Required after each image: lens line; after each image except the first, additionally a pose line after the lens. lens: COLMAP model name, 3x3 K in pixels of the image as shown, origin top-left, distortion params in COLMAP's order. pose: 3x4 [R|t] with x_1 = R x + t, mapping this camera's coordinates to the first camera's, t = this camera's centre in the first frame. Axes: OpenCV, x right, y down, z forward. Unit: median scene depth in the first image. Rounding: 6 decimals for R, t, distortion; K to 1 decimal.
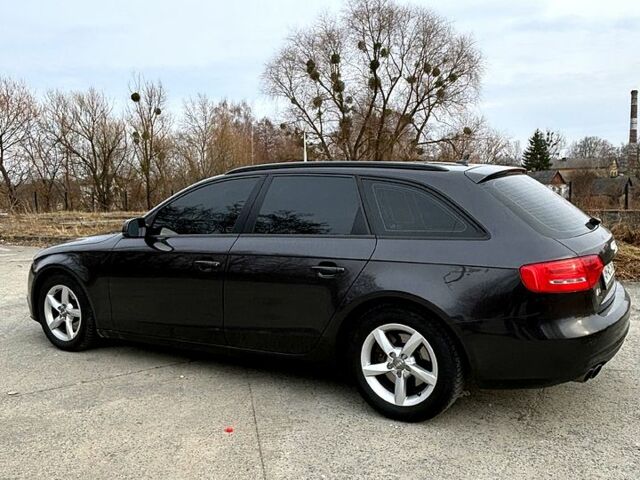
lens RADIAL K [[1082.4, 0, 320.0], [0, 1082.4, 240.0], [0, 0, 1]] dist [0.048215, 0.000000]
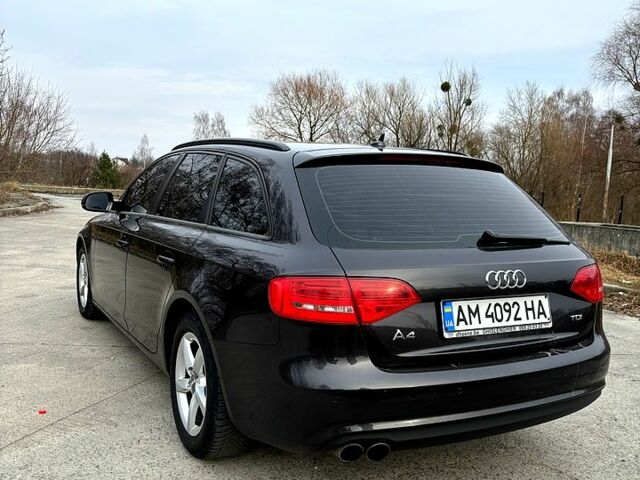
lens RADIAL K [[1082.4, 0, 320.0], [0, 1082.4, 240.1], [0, 0, 1]] dist [0.048215, 0.000000]
pose [[0.613268, 0.081570, -0.785652, 0.489333], [-0.103417, 0.994383, 0.022516, -0.012950], [0.783076, 0.067441, 0.618259, 0.360289]]
